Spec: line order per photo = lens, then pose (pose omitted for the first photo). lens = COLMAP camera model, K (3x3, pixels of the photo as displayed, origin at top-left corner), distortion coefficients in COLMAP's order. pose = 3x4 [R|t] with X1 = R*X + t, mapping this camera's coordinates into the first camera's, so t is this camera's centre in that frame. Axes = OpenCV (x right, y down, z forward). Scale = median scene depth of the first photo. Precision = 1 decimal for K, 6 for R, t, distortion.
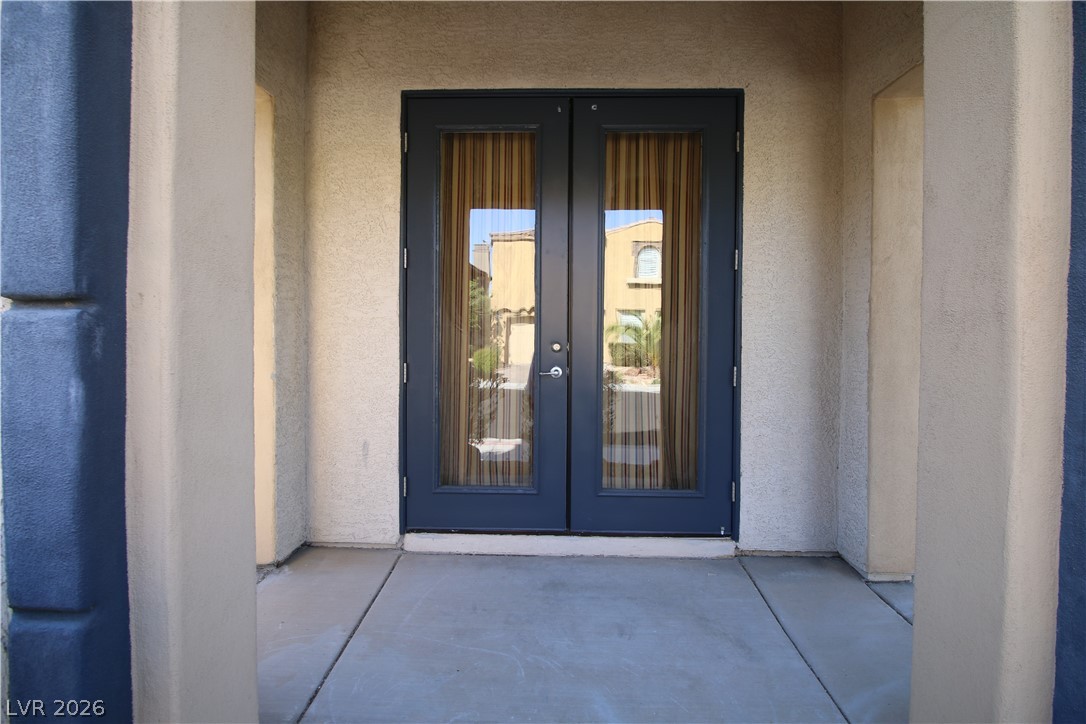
lens RADIAL K [[503.3, 0, 542.3], [0, 503.3, 355.8], [0, 0, 1]] dist [-0.009181, -0.007496]
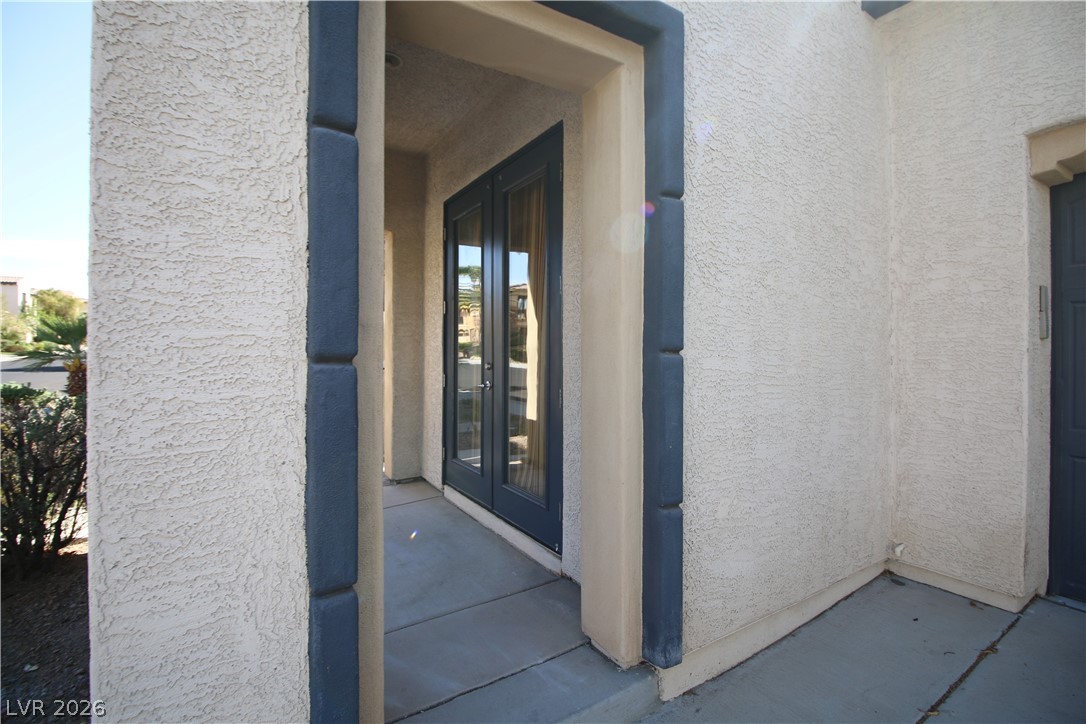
lens RADIAL K [[503.3, 0, 542.6], [0, 503.3, 357.7], [0, 0, 1]] dist [-0.009181, -0.007496]
pose [[0.547536, 0.007907, -0.836745, 1.221156], [-0.021825, 0.999750, -0.004835, -0.037129], [0.836497, 0.020910, 0.547572, 0.403297]]
